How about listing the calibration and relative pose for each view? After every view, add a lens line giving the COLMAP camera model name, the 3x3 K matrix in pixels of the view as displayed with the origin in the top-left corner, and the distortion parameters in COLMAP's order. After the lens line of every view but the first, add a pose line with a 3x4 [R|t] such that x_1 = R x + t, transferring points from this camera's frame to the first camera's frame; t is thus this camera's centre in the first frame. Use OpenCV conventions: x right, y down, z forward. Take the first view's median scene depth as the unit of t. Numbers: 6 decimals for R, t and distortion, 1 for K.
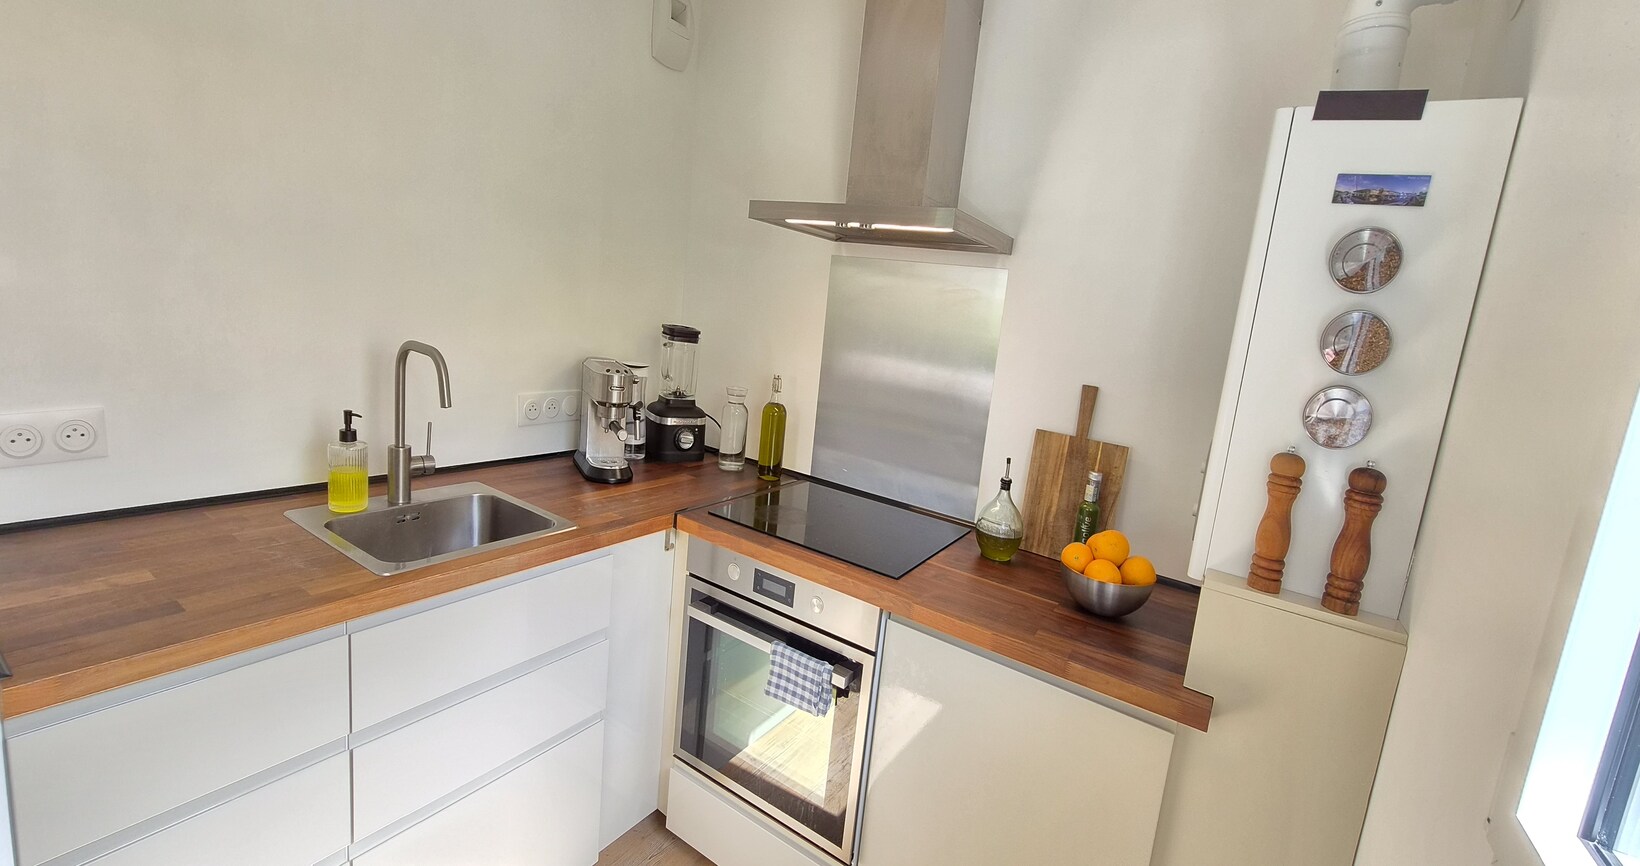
lens RADIAL K [[680.6, 0, 818.7], [0, 680.6, 397.1], [0, 0, 1]] dist [-0.003781, 0.005408]
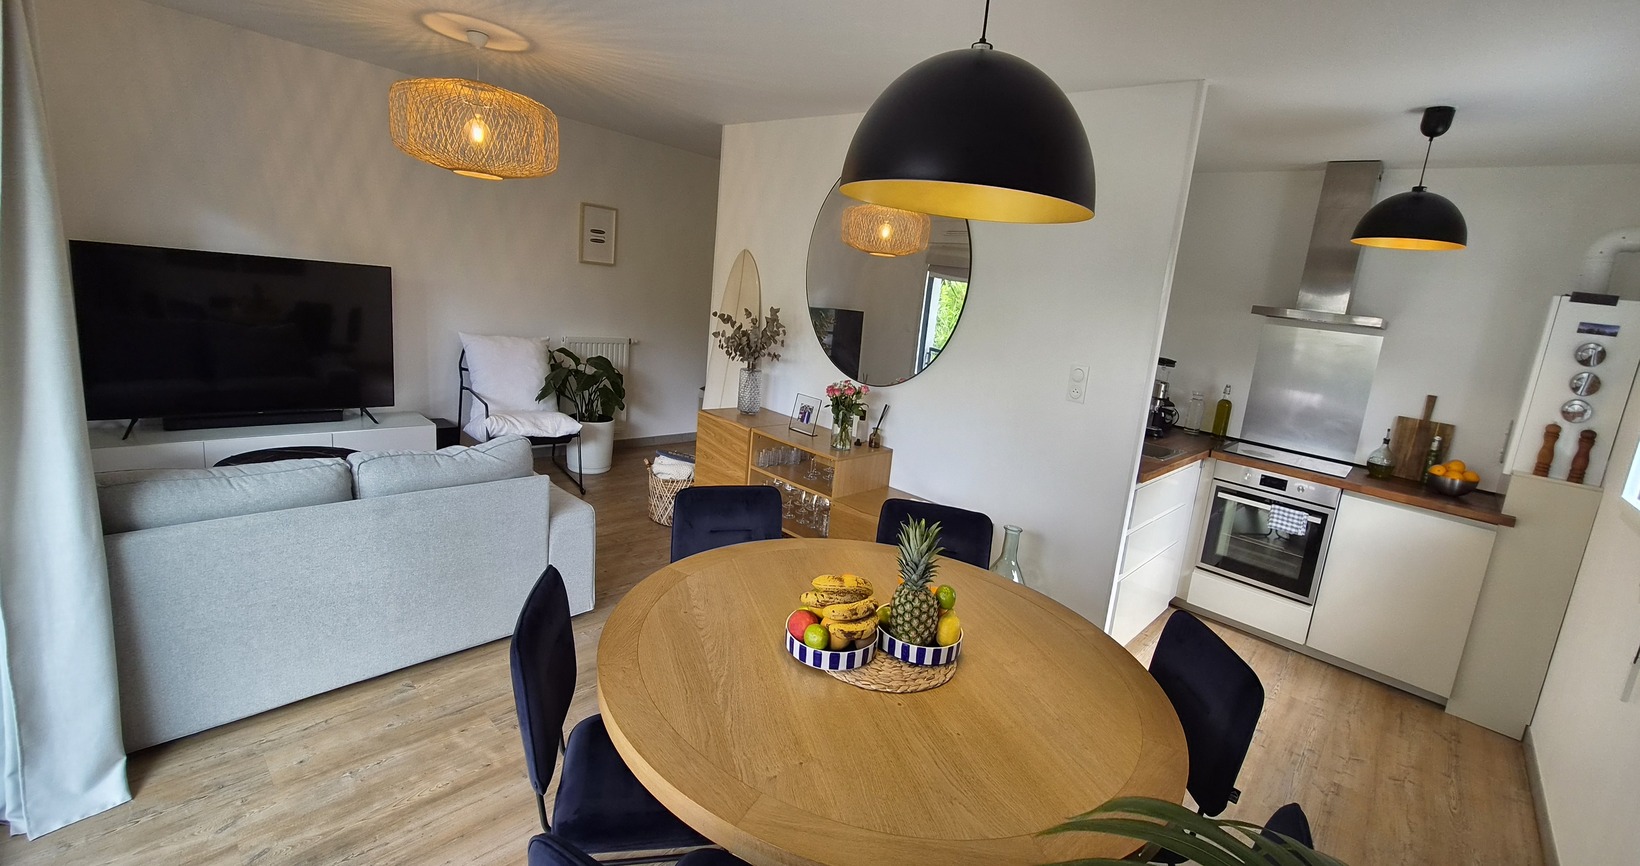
lens RADIAL K [[680.6, 0, 818.7], [0, 680.6, 397.1], [0, 0, 1]] dist [-0.003781, 0.005408]
pose [[0.984476, 0.026948, -0.173438, -1.658173], [-0.025961, 0.999631, 0.007958, 0.029511], [0.173589, -0.003332, 0.984813, -2.101196]]
